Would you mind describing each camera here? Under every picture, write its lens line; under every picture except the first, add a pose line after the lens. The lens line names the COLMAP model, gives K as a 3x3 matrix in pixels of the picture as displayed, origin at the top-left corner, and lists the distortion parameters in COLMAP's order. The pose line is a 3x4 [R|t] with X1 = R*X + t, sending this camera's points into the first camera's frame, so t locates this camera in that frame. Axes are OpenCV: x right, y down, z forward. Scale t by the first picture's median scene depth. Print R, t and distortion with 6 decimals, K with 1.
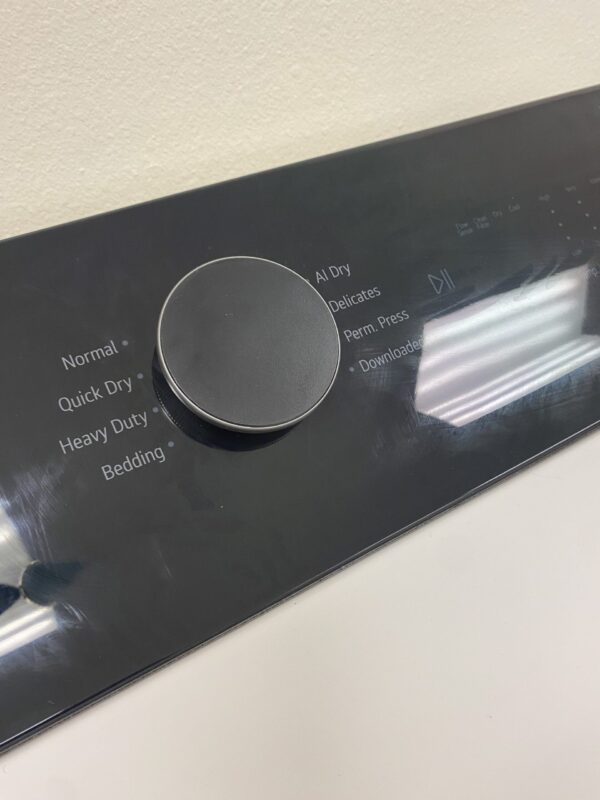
lens RADIAL K [[615.7, 0, 300.4], [0, 615.7, 395.9], [0, 0, 1]] dist [-0.002693, -0.006393]
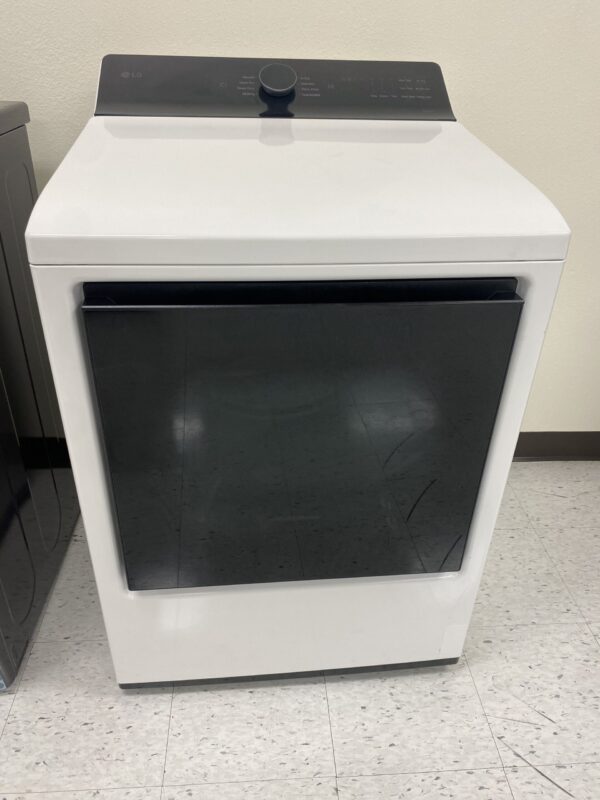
lens RADIAL K [[615.7, 0, 300.4], [0, 615.7, 395.9], [0, 0, 1]] dist [-0.002693, -0.006393]
pose [[0.903734, 0.265713, -0.335651, 2.052795], [-0.323362, 0.937513, -0.128477, 2.447022], [0.280539, 0.224646, 0.933184, -2.527760]]
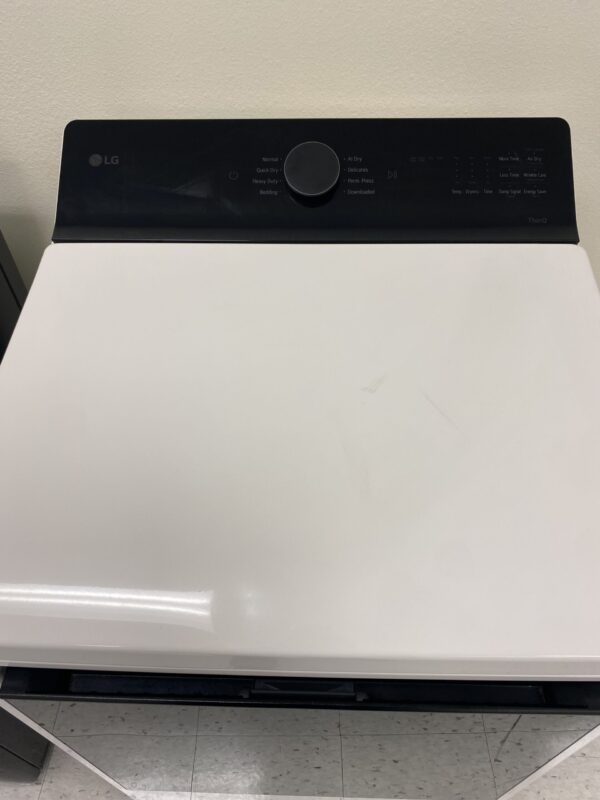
lens RADIAL K [[615.7, 0, 300.4], [0, 615.7, 395.9], [0, 0, 1]] dist [-0.002693, -0.006393]
pose [[0.841637, 0.412332, -0.348754, 1.296238], [-0.364139, 0.910194, 0.197357, 0.333995], [0.398810, -0.039108, 0.916199, -1.787293]]
